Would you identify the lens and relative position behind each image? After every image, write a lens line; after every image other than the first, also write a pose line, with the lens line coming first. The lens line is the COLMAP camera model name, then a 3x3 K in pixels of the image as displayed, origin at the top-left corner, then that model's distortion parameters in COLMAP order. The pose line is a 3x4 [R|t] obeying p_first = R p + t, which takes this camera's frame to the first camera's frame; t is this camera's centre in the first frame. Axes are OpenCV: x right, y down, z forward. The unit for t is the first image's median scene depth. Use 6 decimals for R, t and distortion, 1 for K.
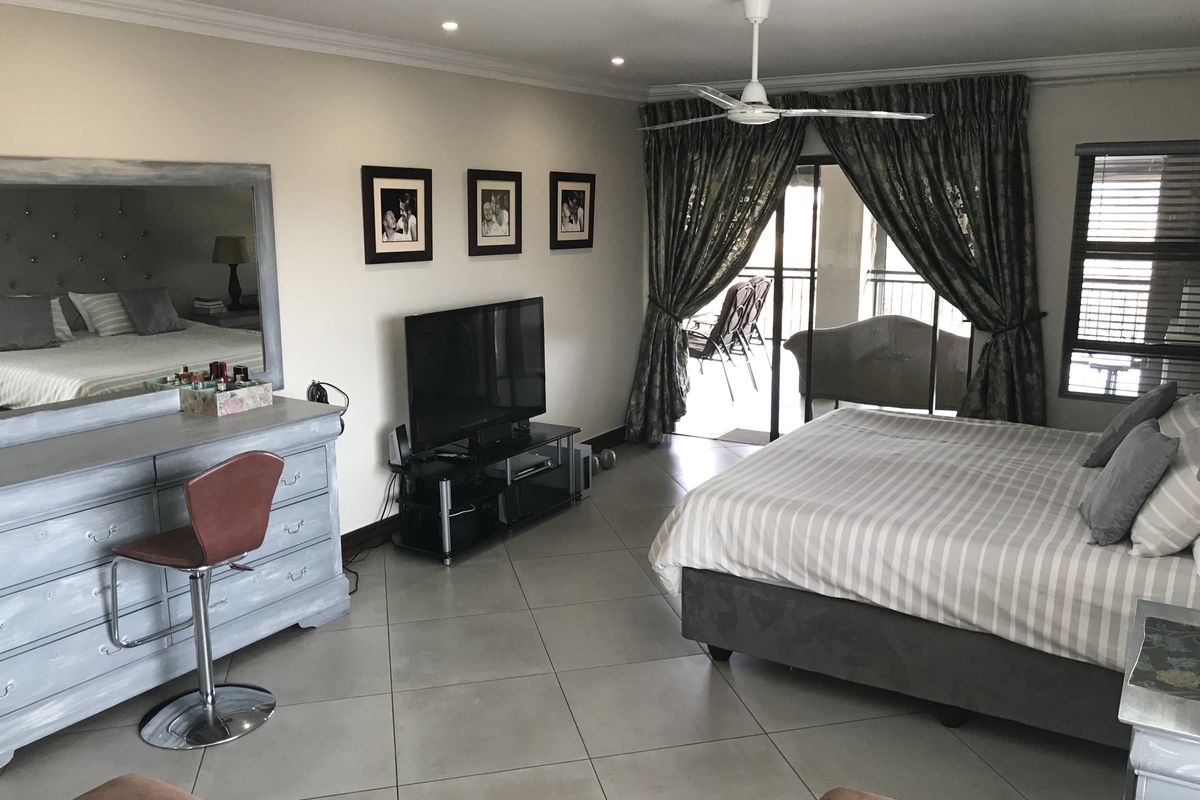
lens RADIAL K [[969.2, 0, 600.0], [0, 969.2, 400.0], [0, 0, 1]] dist [-0.001323, -0.008032]
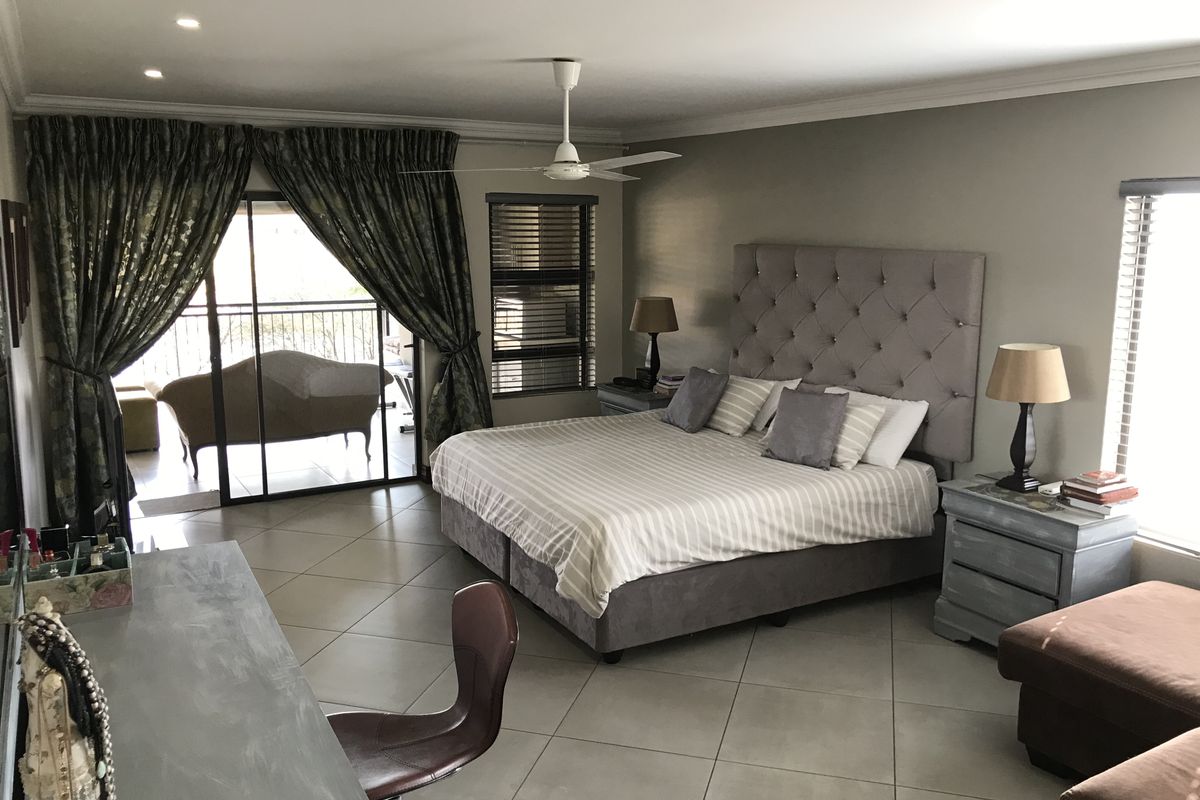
lens RADIAL K [[969.2, 0, 600.0], [0, 969.2, 400.0], [0, 0, 1]] dist [-0.001323, -0.008032]
pose [[0.491641, -0.147161, 0.858273, -0.847008], [0.167901, 0.983142, 0.072393, -0.114845], [-0.854458, 0.108513, 0.508061, 0.457087]]
